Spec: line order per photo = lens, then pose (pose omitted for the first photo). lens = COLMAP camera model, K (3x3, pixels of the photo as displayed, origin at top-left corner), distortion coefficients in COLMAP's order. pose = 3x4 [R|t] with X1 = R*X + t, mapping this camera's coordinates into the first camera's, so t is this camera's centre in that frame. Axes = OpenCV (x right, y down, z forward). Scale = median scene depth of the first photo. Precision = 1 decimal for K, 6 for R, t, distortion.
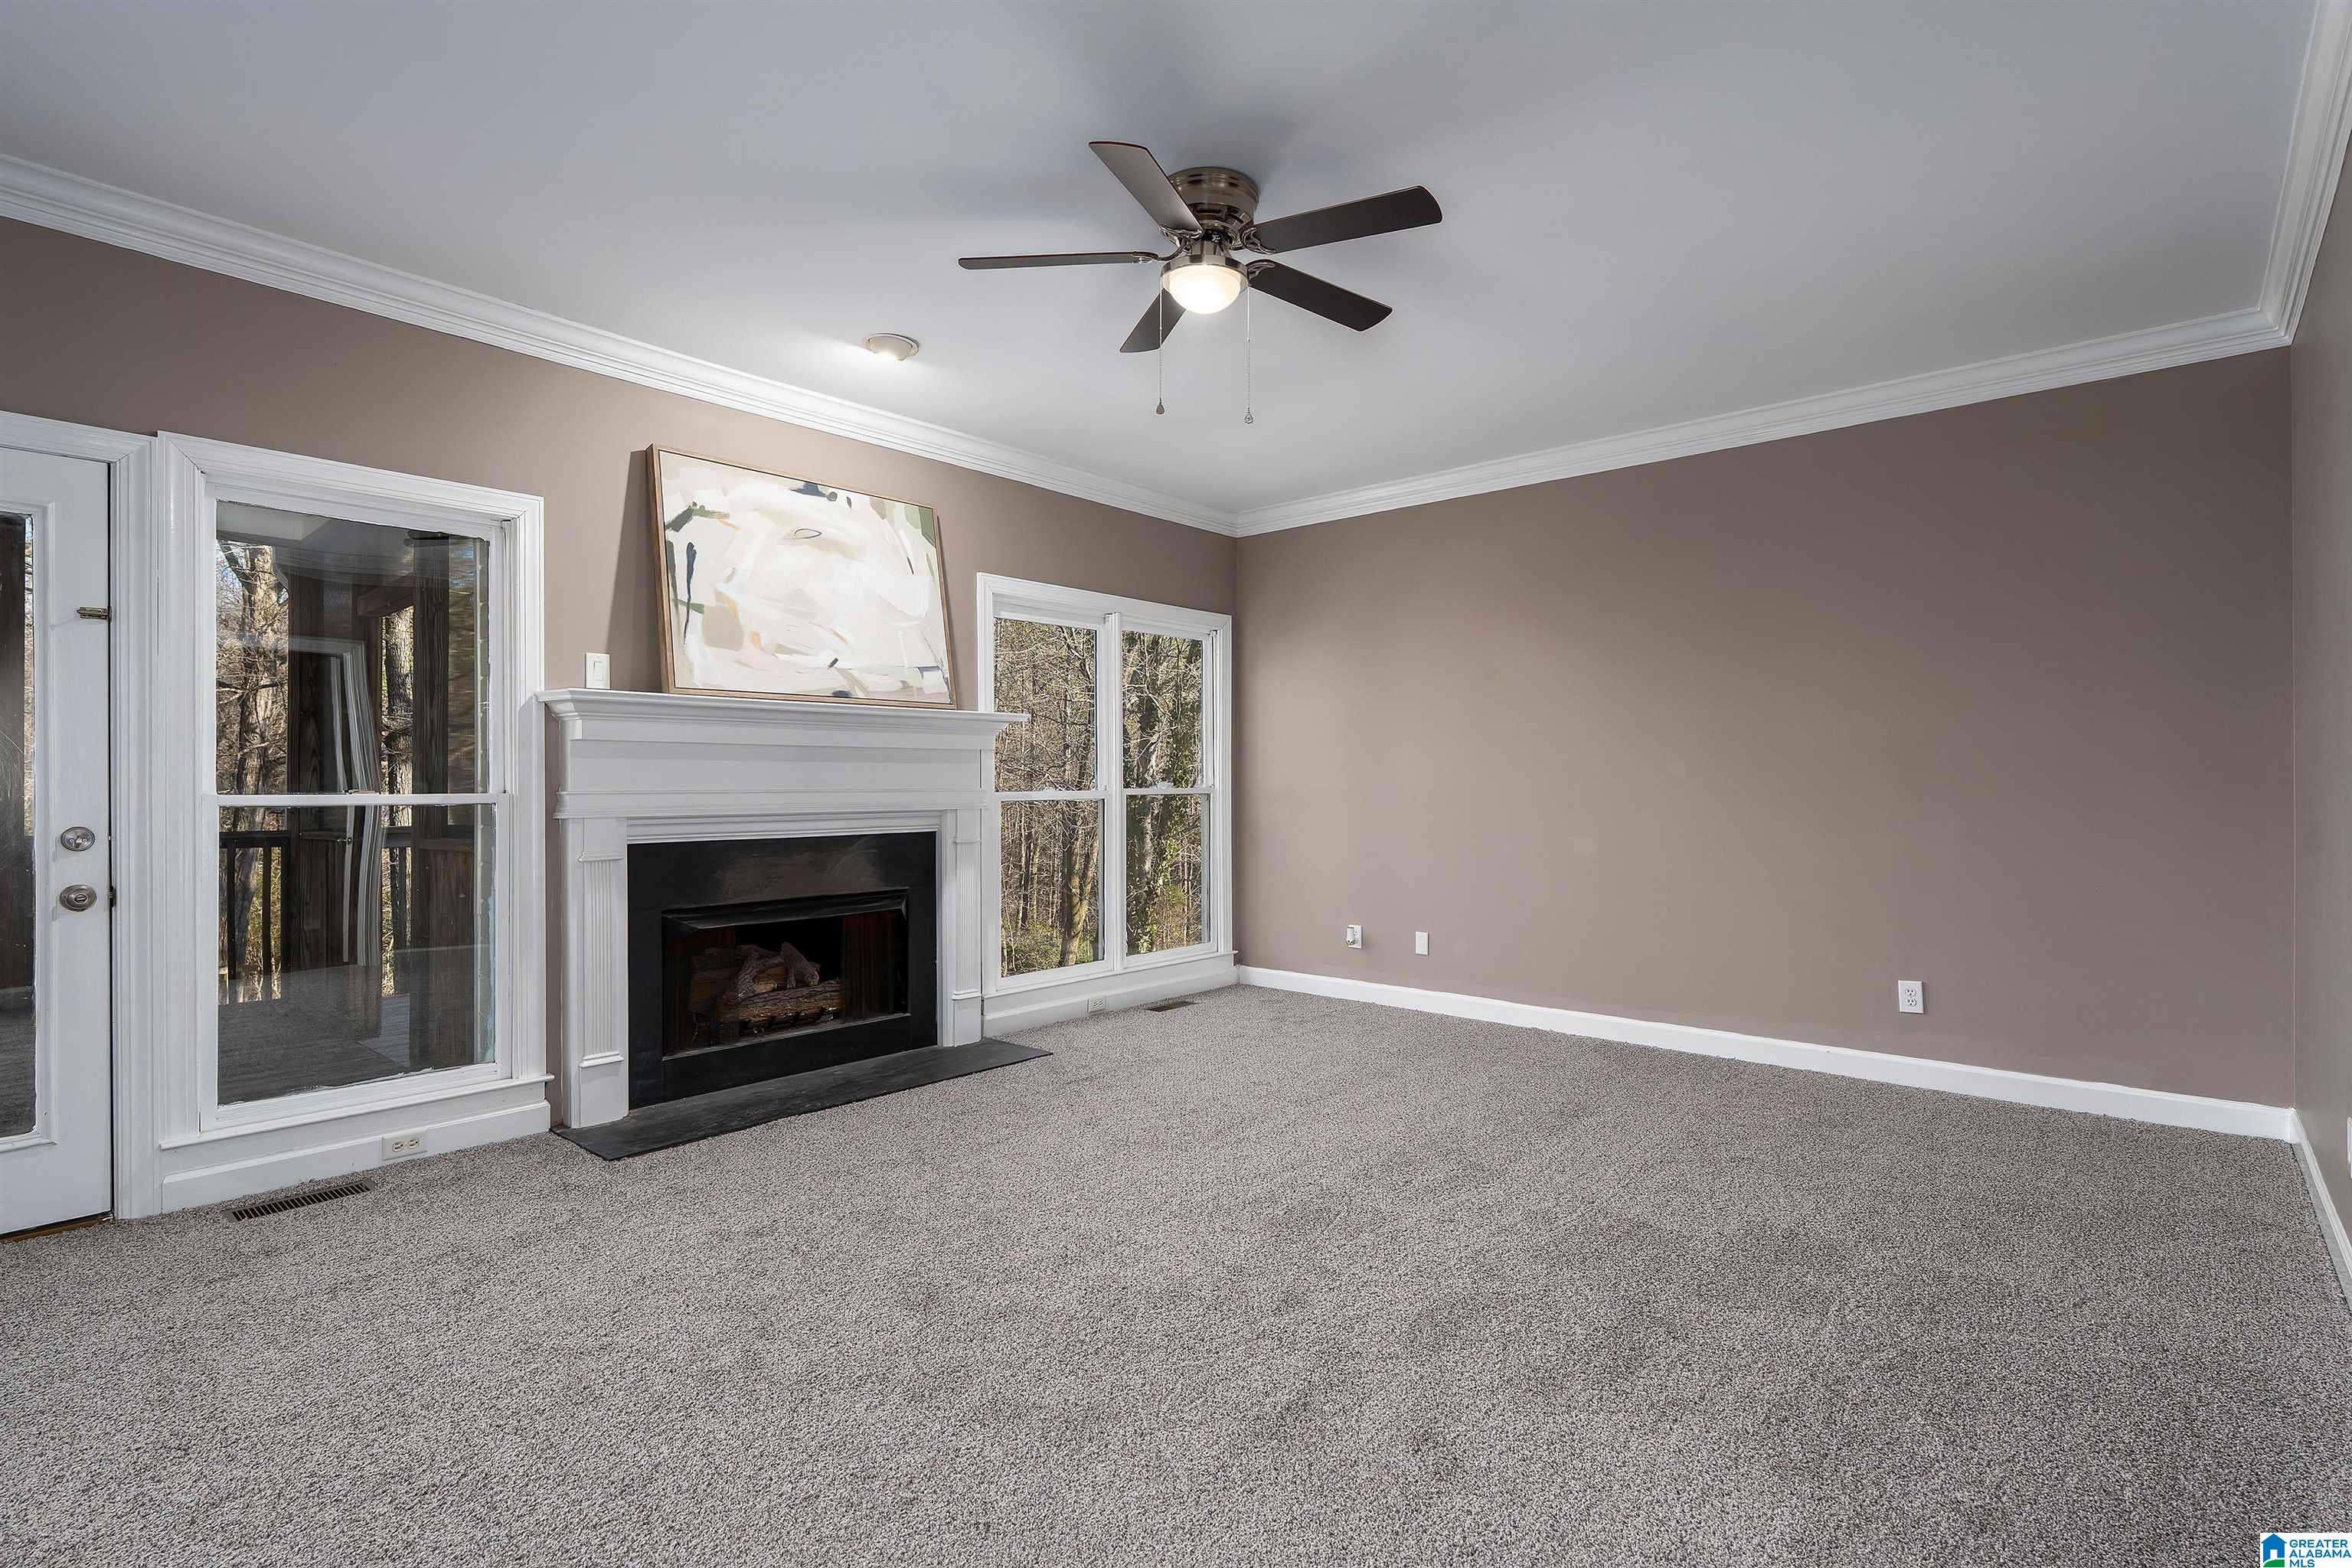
lens RADIAL K [[1122.9, 0, 1179.5], [0, 1122.9, 782.7], [0, 0, 1]] dist [-0.004884, -0.000076]
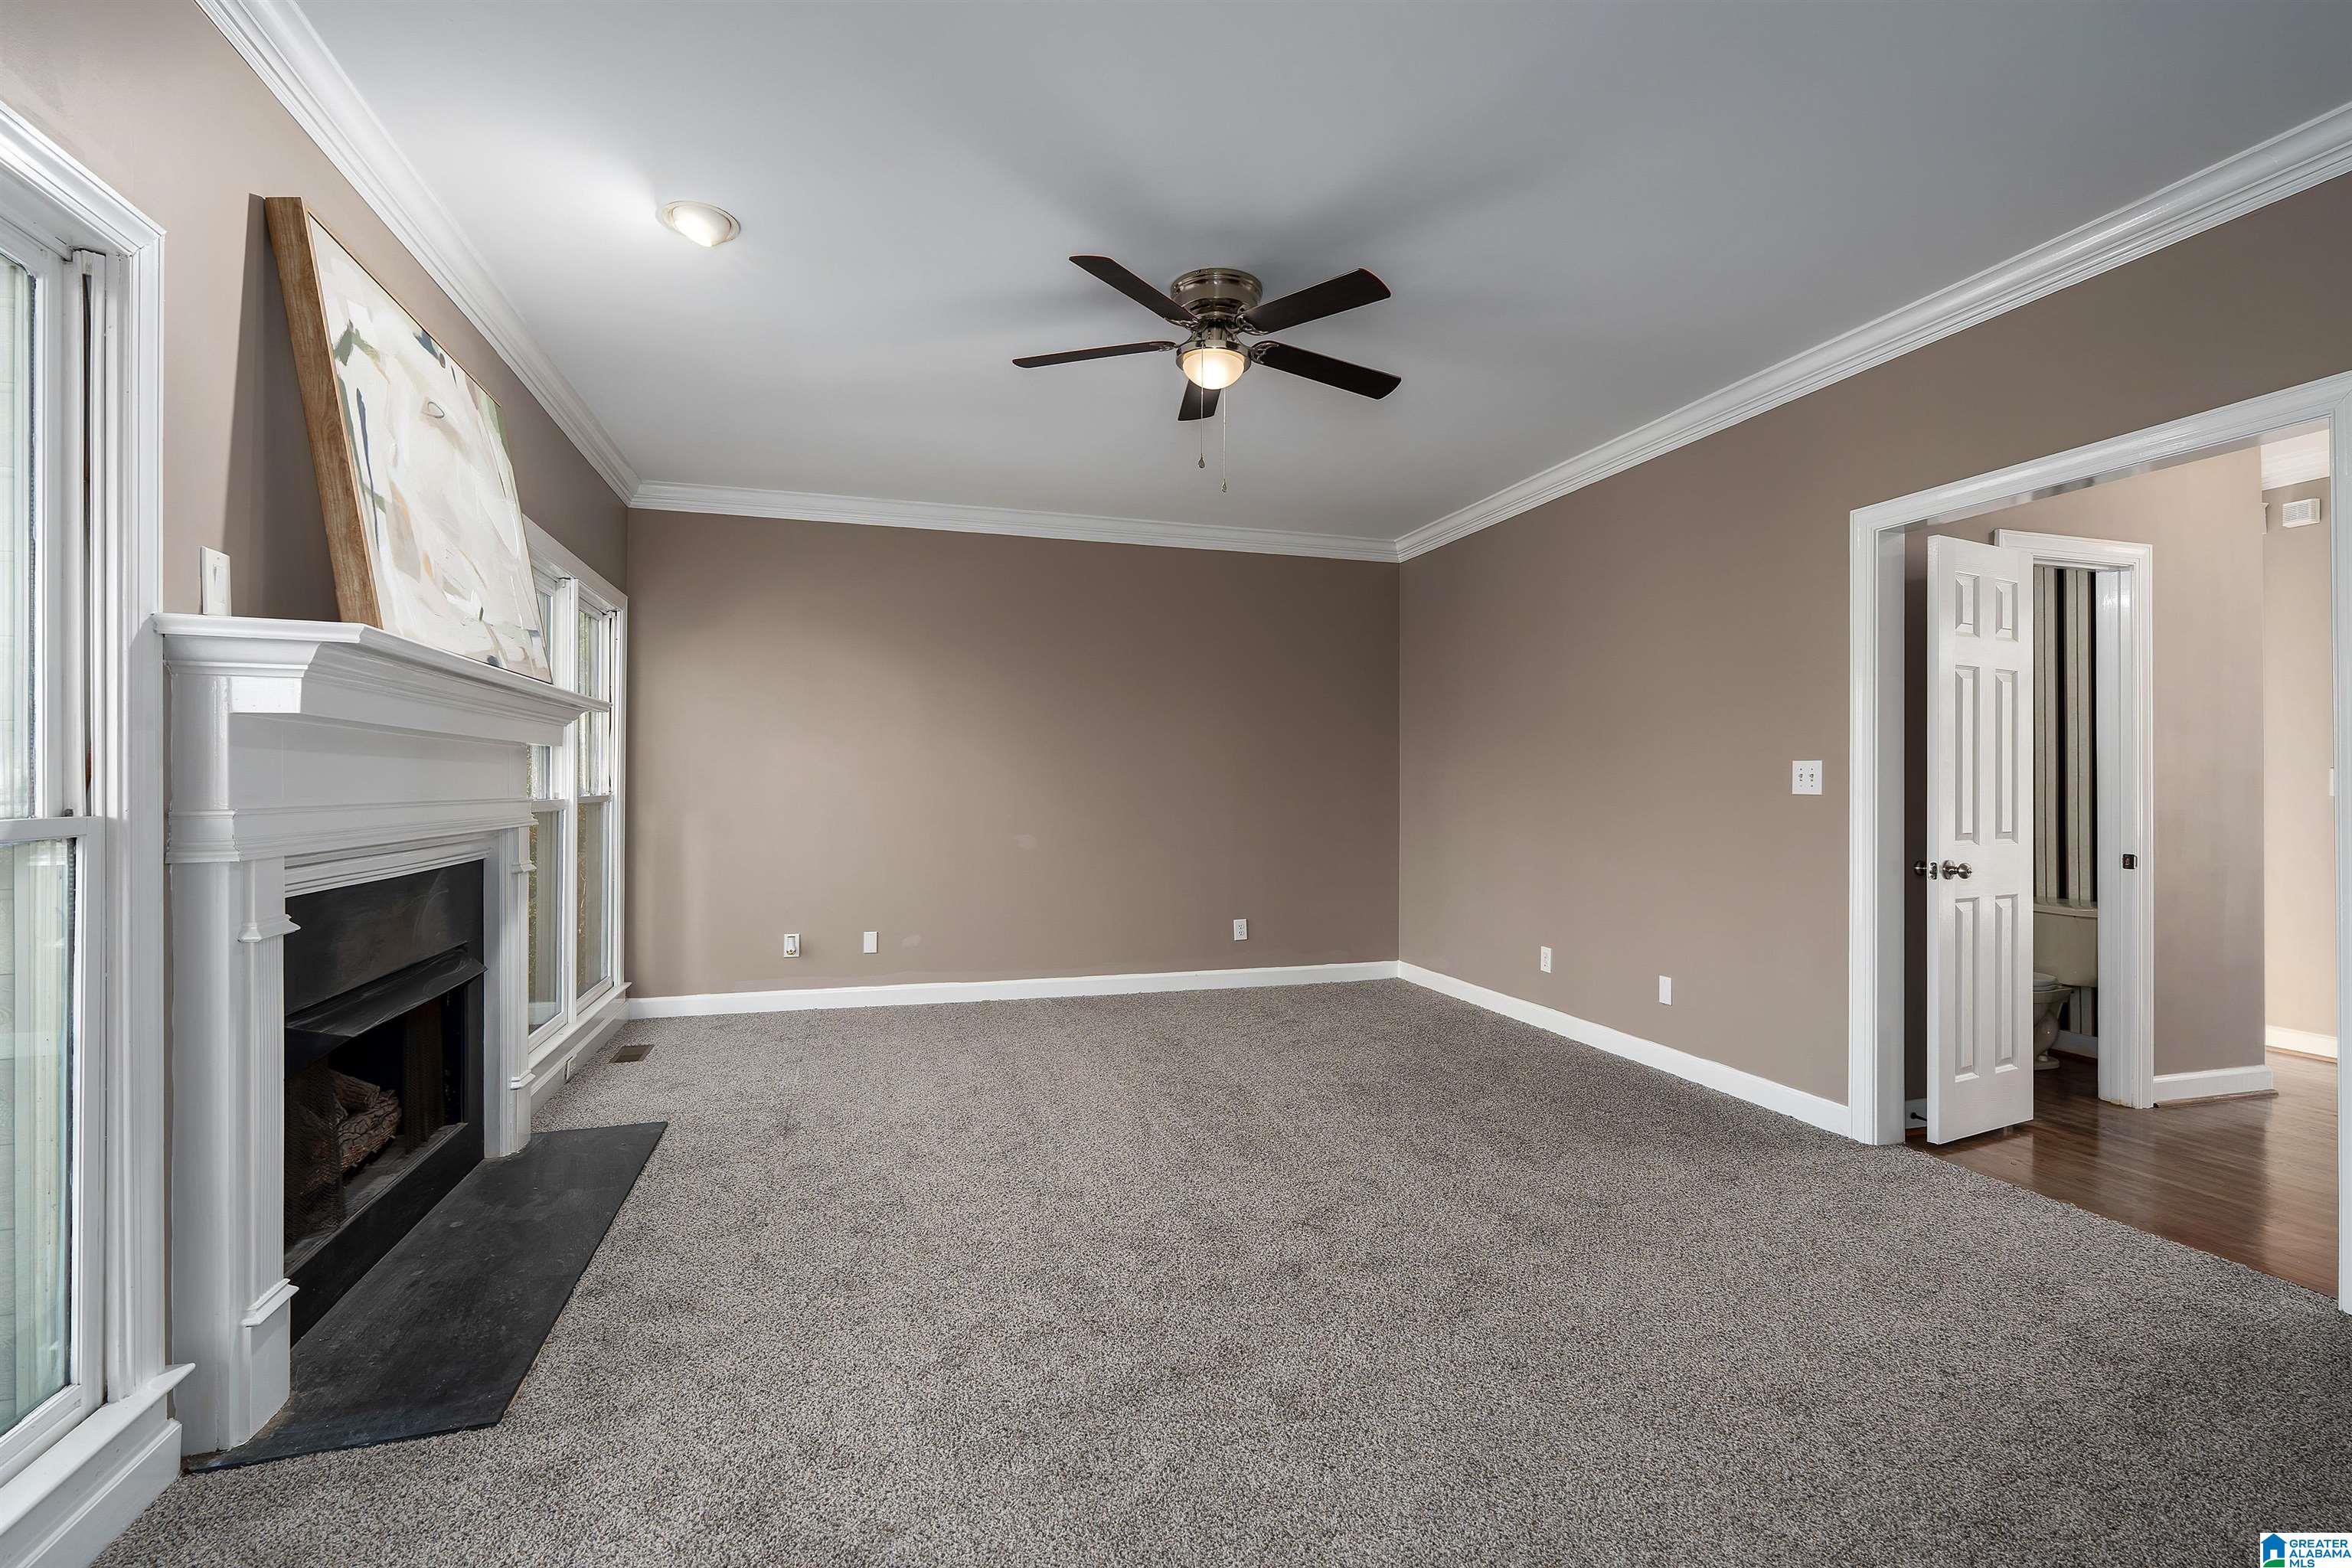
lens RADIAL K [[1061.8, 0, 1183.9], [0, 1061.8, 782.8], [0, 0, 1]] dist [-0.001584, -0.000289]
pose [[0.520646, 0.004921, 0.853758, -0.684339], [-0.002503, 0.999988, -0.004237, -0.004020], [-0.853769, 0.000069, 0.520652, 0.332534]]
